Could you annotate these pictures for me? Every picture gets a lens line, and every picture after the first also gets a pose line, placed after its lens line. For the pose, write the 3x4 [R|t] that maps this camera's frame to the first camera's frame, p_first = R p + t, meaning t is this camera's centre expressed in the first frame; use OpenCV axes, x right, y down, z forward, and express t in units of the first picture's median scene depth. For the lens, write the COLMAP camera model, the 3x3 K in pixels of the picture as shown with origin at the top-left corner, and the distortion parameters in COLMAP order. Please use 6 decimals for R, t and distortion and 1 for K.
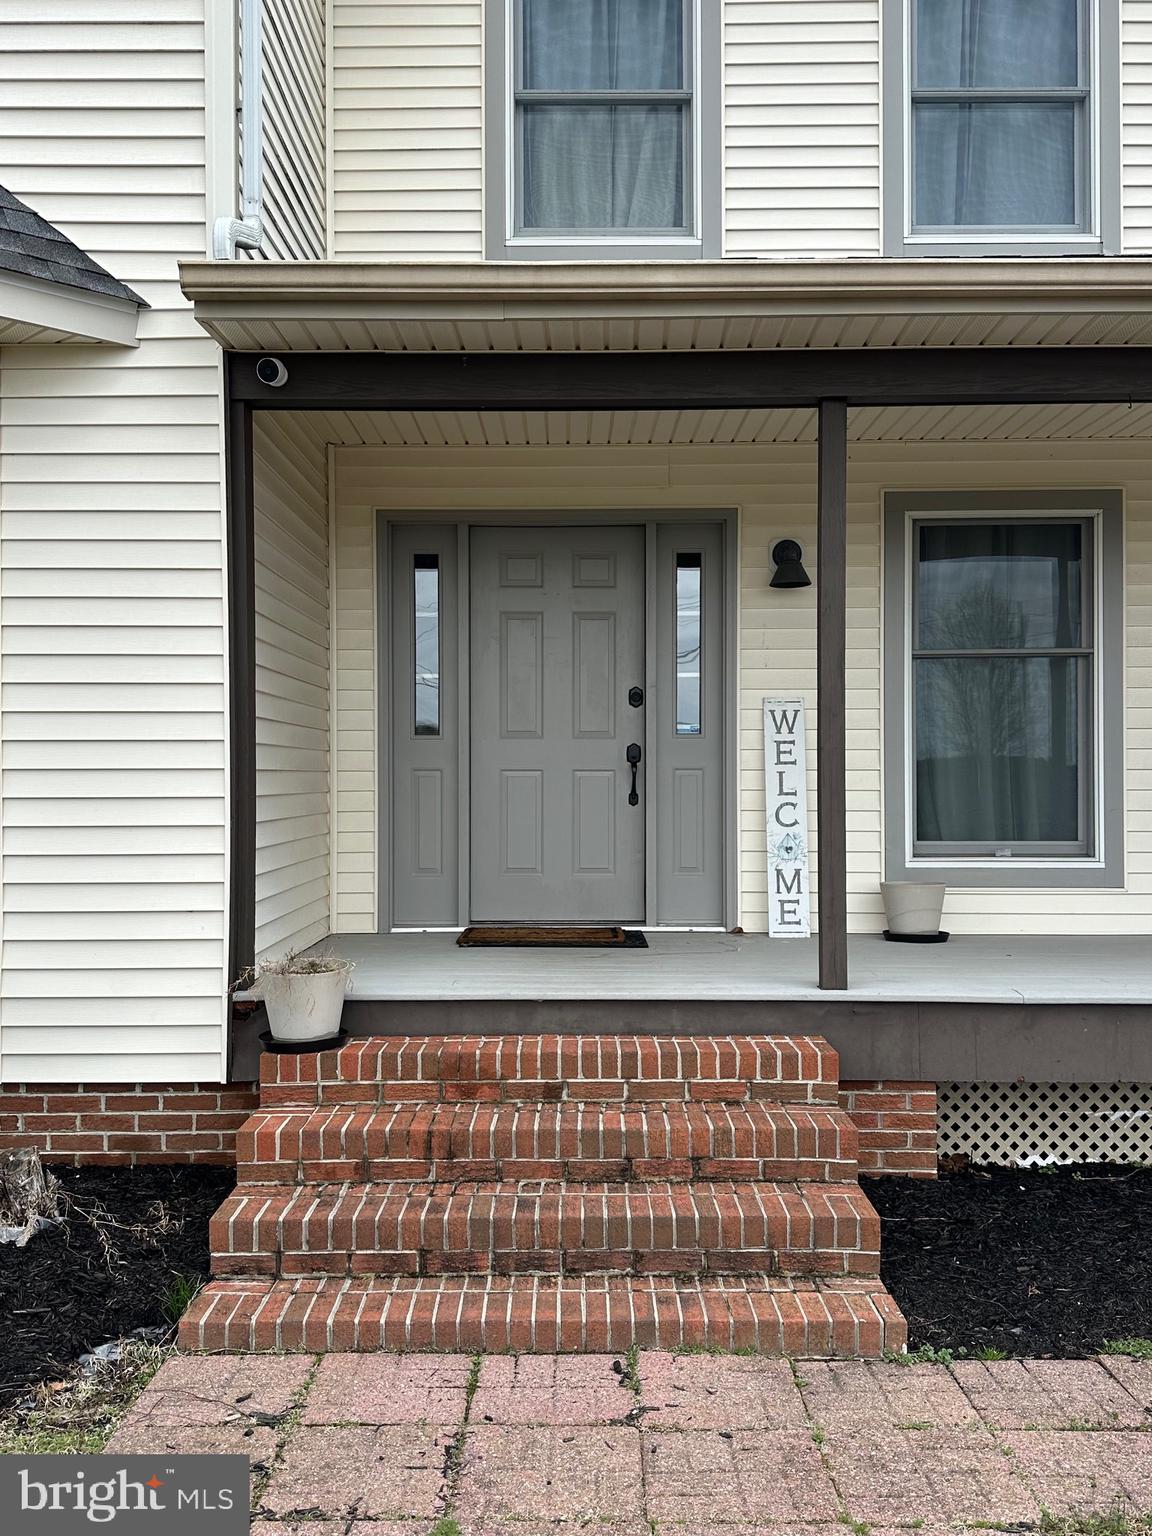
lens RADIAL K [[1330.8, 0, 576.0], [0, 1330.8, 768.0], [0, 0, 1]] dist [0.131417, -0.284836]
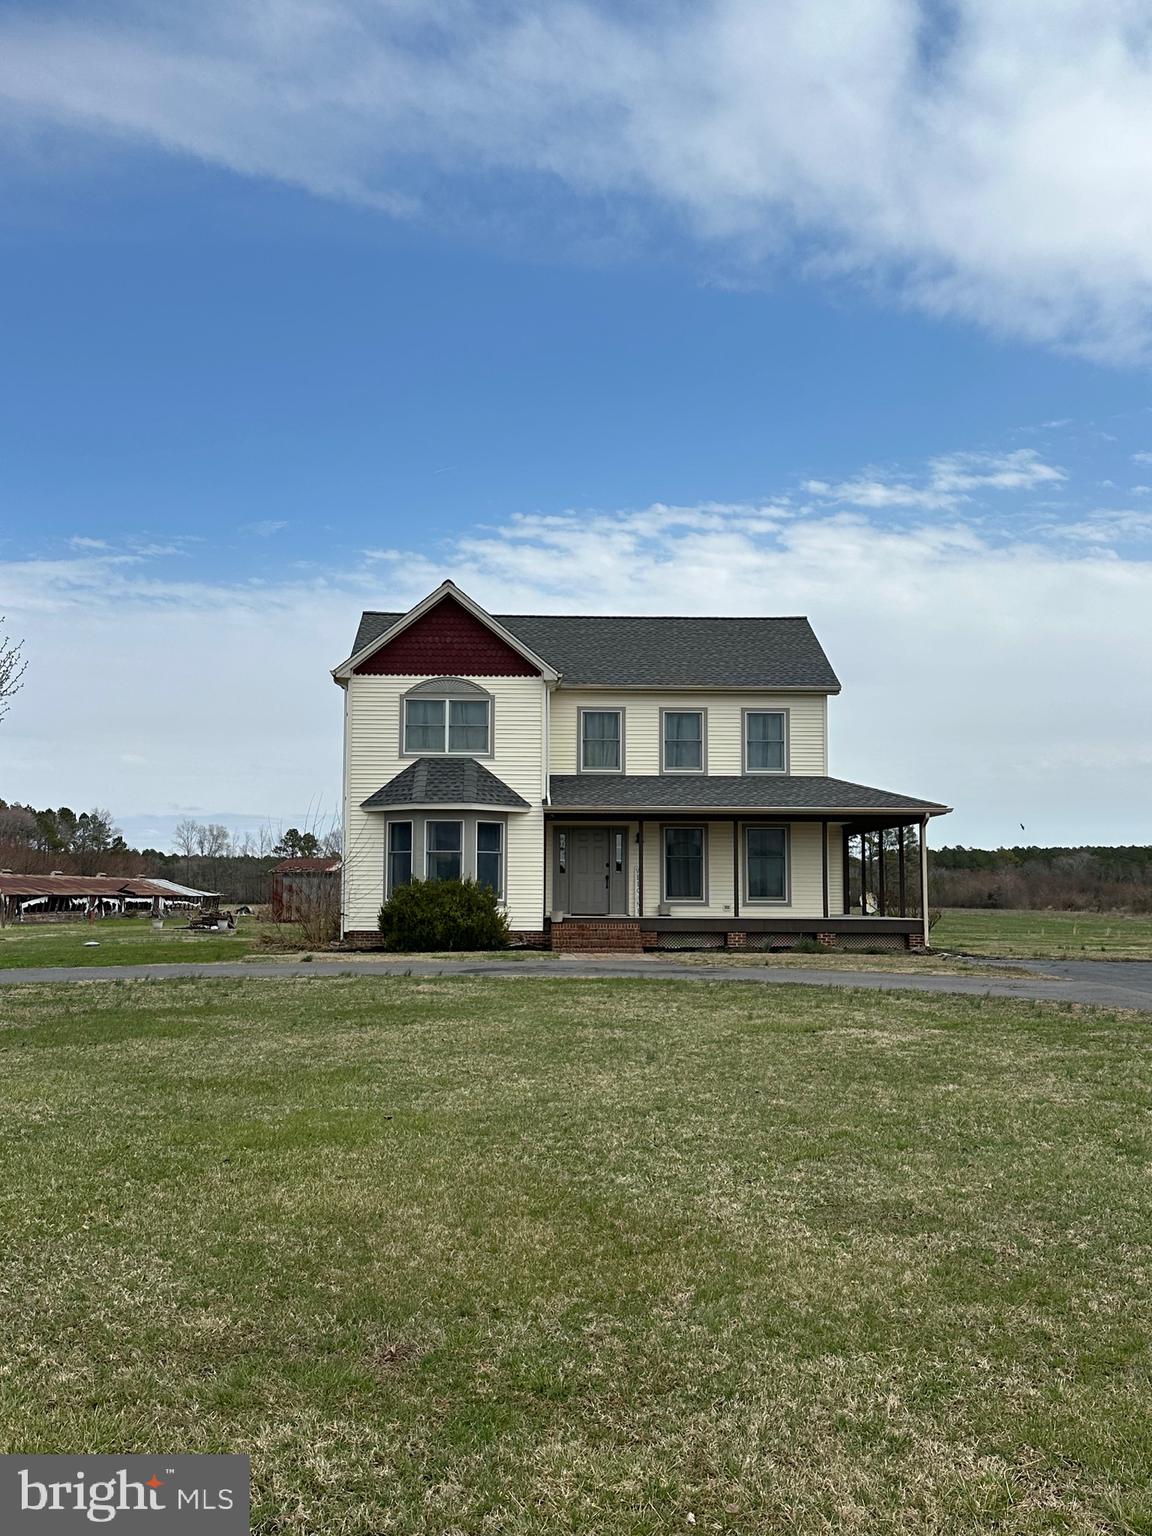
lens RADIAL K [[1567.0, 0, 576.0], [0, 1567.0, 728.1], [0, 0, 1]] dist [0.053321, -0.004536]
pose [[0.999118, 0.011102, 0.040488, -0.301307], [-0.007189, 0.995399, -0.095550, -0.005935], [-0.041362, 0.095175, 0.994601, -4.619331]]
